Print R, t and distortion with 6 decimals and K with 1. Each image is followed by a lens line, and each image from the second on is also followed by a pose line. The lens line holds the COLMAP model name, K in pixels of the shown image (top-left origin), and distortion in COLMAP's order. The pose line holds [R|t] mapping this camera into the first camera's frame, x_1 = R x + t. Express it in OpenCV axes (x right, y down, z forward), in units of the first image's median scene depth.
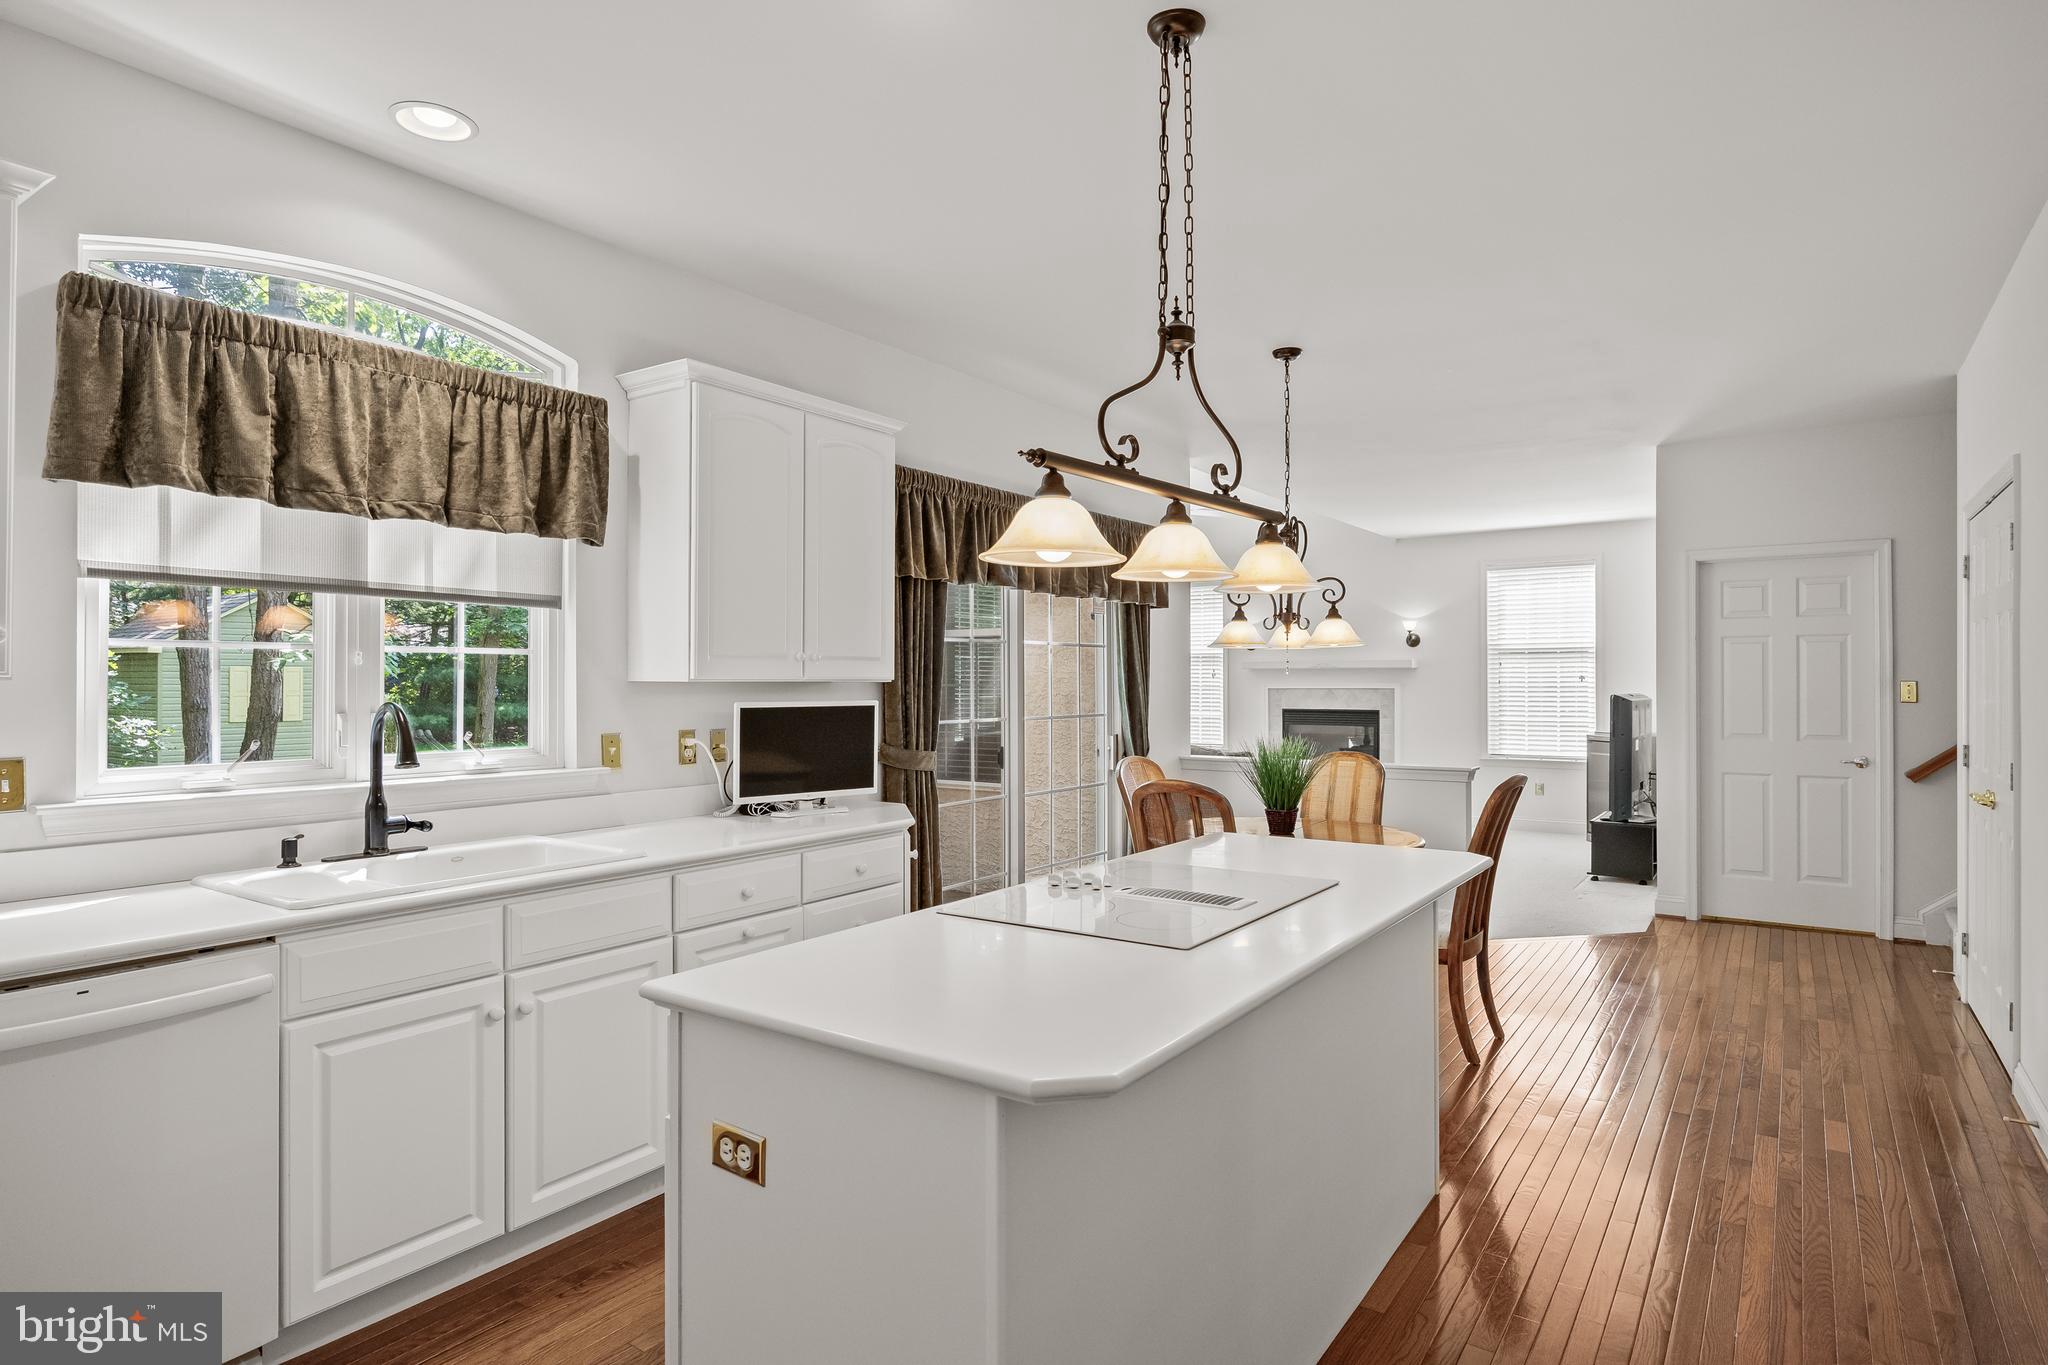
lens RADIAL K [[1064.0, 0, 1031.6], [0, 1064.0, 679.2], [0, 0, 1]] dist [-0.006083, -0.002812]
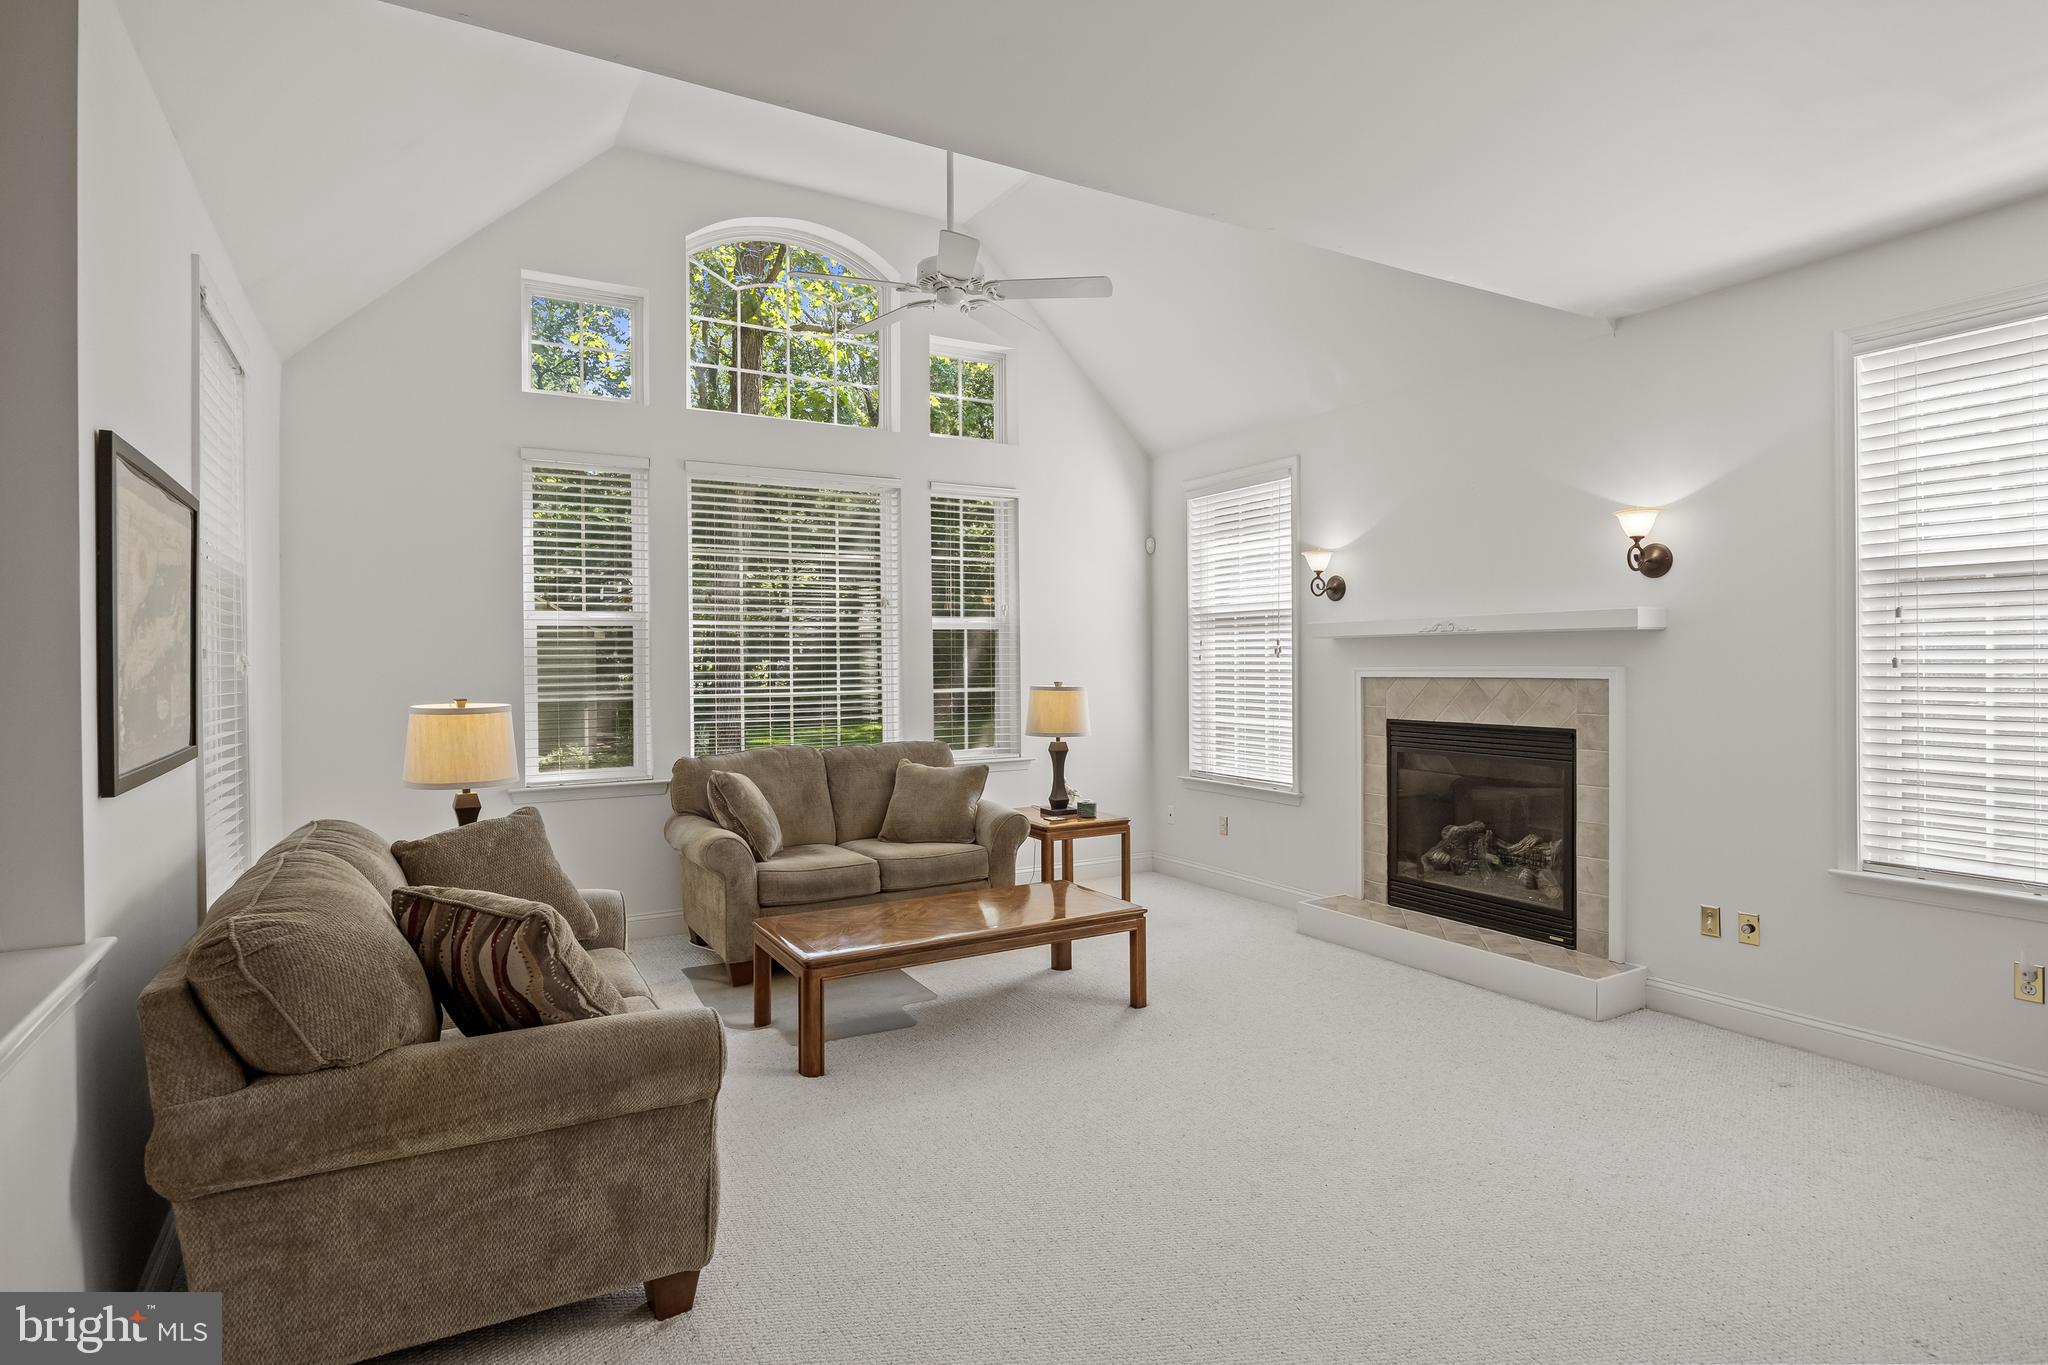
lens RADIAL K [[1064.0, 0, 1013.2], [0, 1064.0, 672.0], [0, 0, 1]] dist [-0.006083, -0.002812]
pose [[0.912809, -0.002708, -0.408378, 0.527044], [0.009035, 0.999867, 0.013565, -0.003085], [0.408287, -0.016072, 0.912712, 0.927766]]
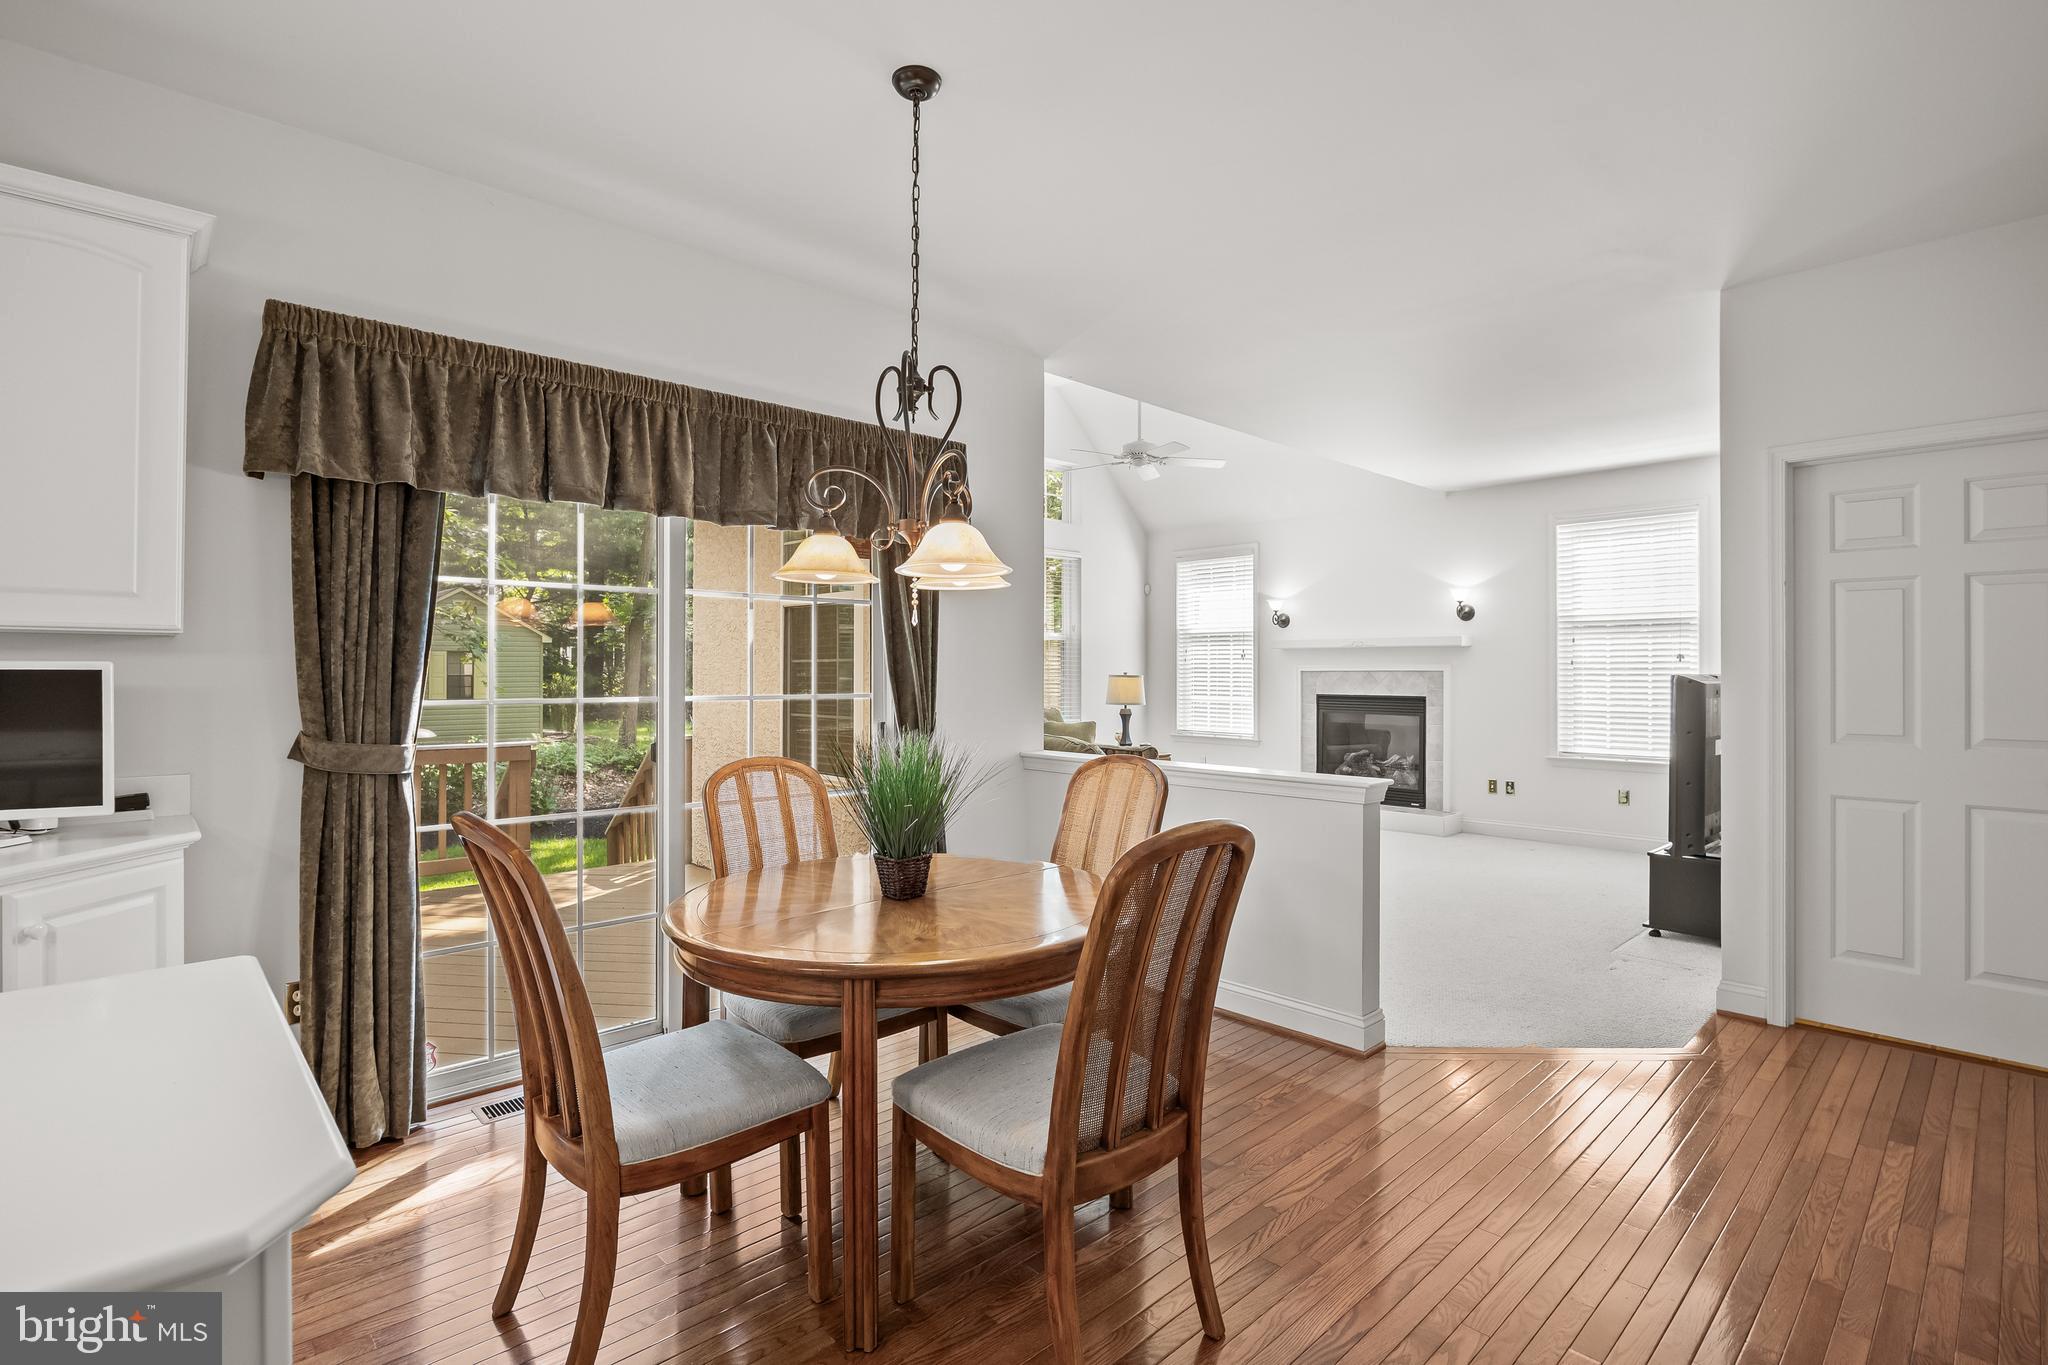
lens RADIAL K [[958.0, 0, 1021.8], [0, 958.0, 667.0], [0, 0, 1]] dist [-0.012265, 0.000366]
pose [[0.980834, 0.002551, -0.194831, 0.287350], [-0.002767, 0.999996, -0.000841, 0.013031], [0.194828, 0.001365, 0.980837, 0.350544]]
